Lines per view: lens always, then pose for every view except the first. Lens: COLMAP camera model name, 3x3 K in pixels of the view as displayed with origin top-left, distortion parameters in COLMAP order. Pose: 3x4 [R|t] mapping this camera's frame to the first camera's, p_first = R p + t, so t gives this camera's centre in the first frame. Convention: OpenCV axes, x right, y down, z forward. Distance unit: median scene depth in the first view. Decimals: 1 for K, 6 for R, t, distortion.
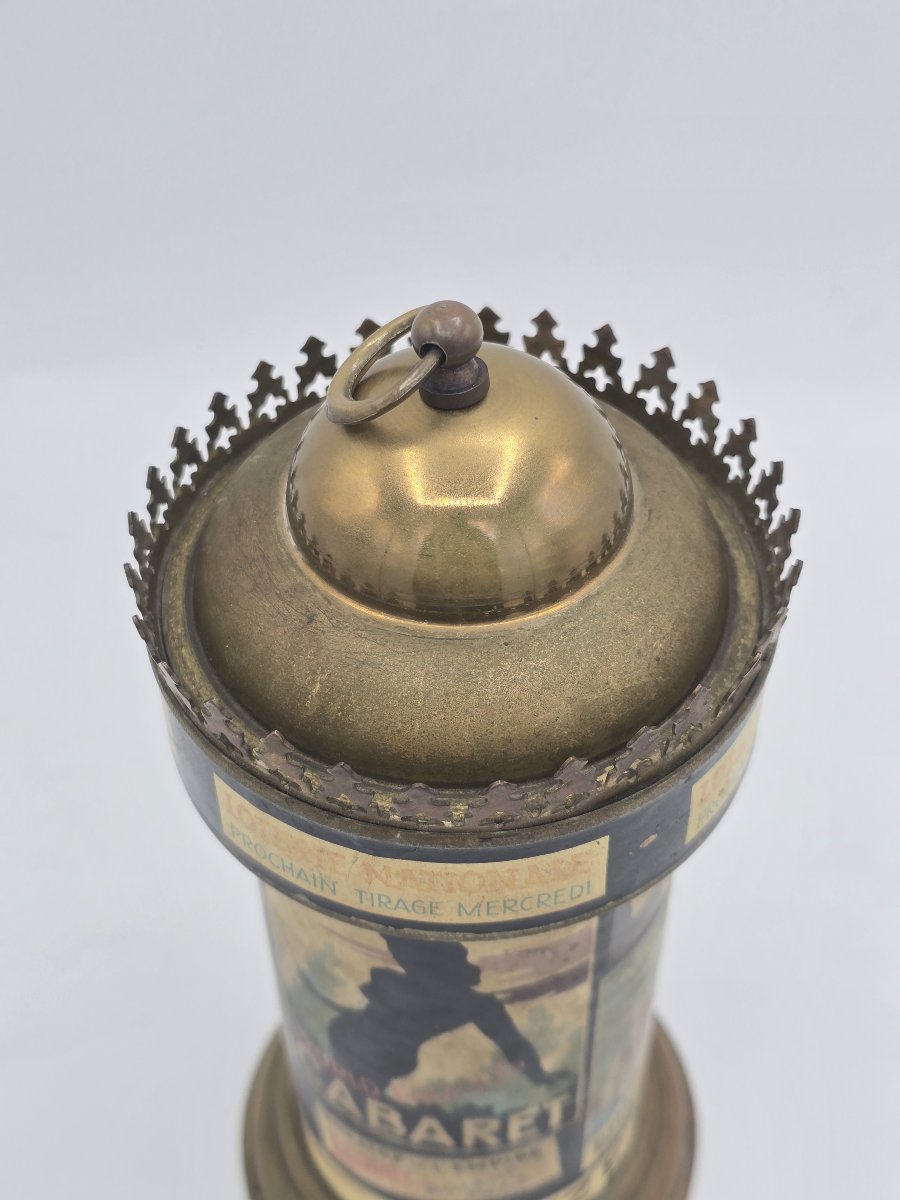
lens RADIAL K [[1760.5, 0, 450.0], [0, 1760.5, 600.0], [0, 0, 1]] dist [0.196589, -1.317115]
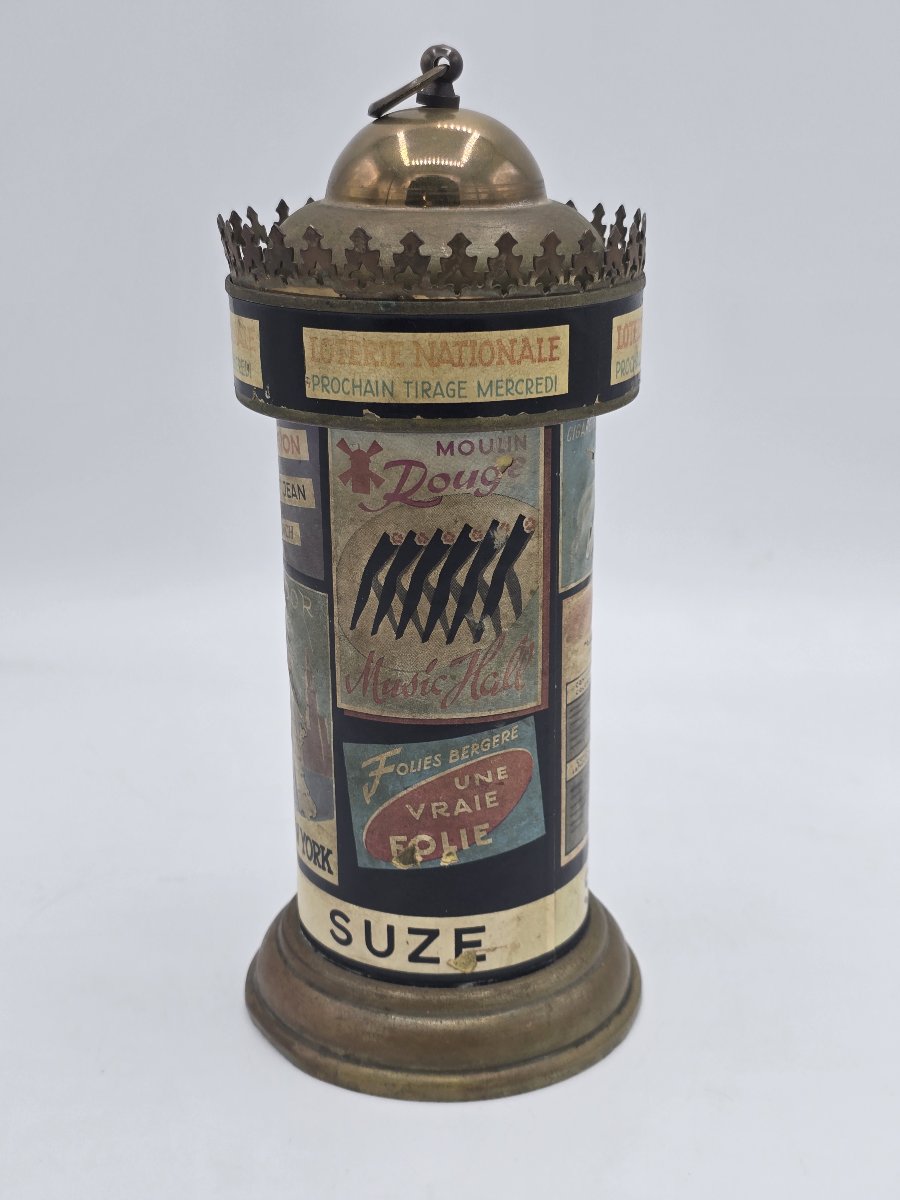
lens RADIAL K [[1760.5, 0, 450.0], [0, 1760.5, 600.0], [0, 0, 1]] dist [0.196589, -1.317115]
pose [[0.978511, -0.044110, 0.201422, -0.330017], [0.138393, 0.864631, -0.482971, 1.058826], [-0.152852, 0.500467, 0.852155, -0.191883]]
